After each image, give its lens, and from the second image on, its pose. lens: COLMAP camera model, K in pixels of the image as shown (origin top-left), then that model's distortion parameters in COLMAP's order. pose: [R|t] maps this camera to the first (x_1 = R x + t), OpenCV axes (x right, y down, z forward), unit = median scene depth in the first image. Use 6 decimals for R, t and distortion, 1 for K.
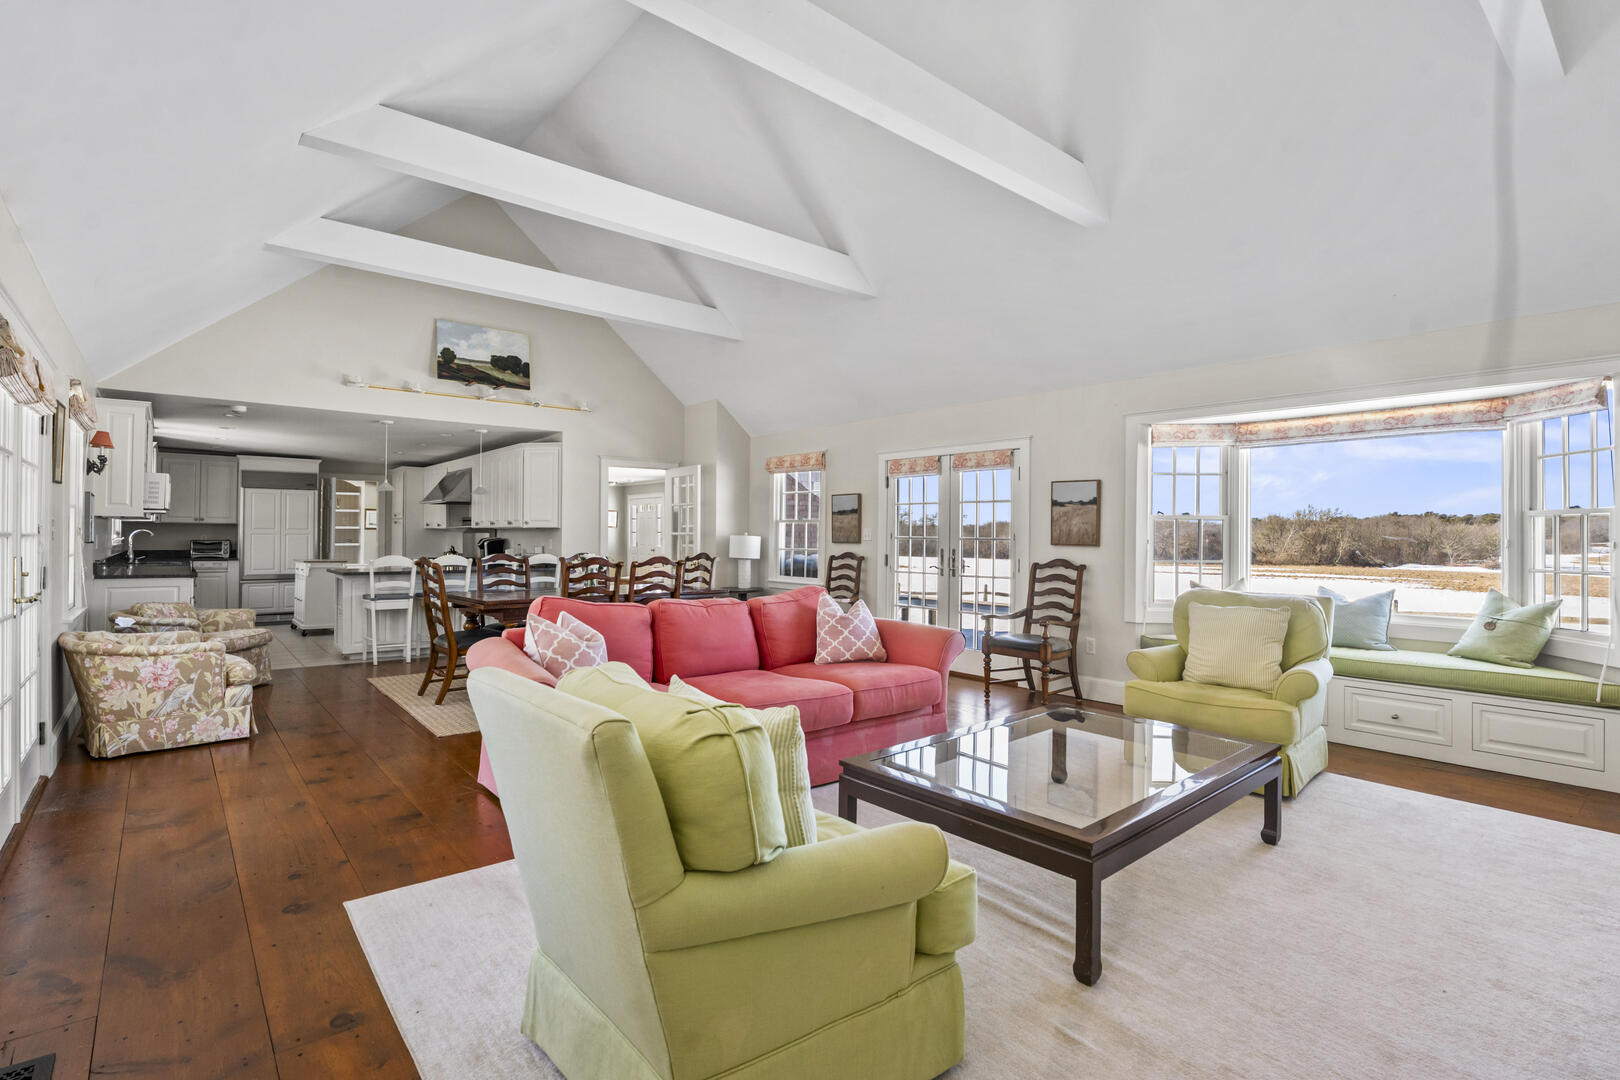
lens RADIAL K [[778.6, 0, 812.1], [0, 778.6, 534.4], [0, 0, 1]] dist [-0.000159, 0.000156]
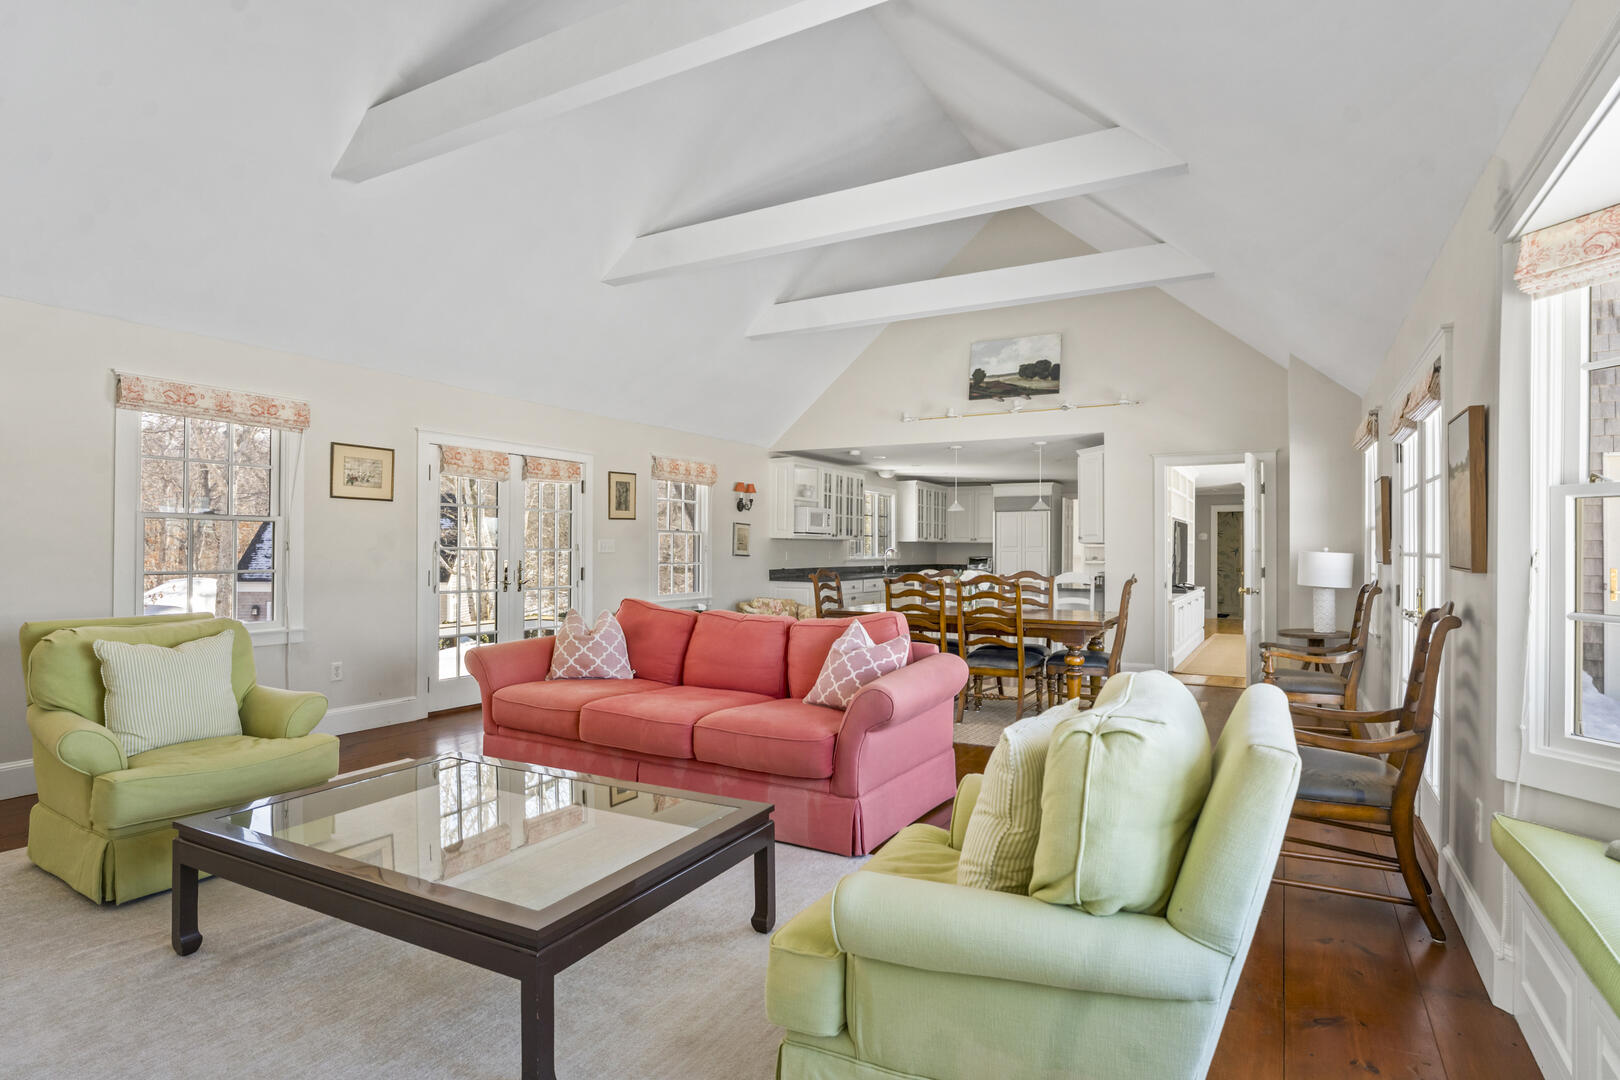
lens RADIAL K [[850.5, 0, 810.0], [0, 850.5, 540.0], [0, 0, 1]] dist [-0.001186, 0.000052]
pose [[0.358539, -0.015600, -0.933384, 0.480403], [0.000930, 0.999866, -0.016354, 0.004360], [0.933514, 0.004996, 0.358505, 0.379387]]
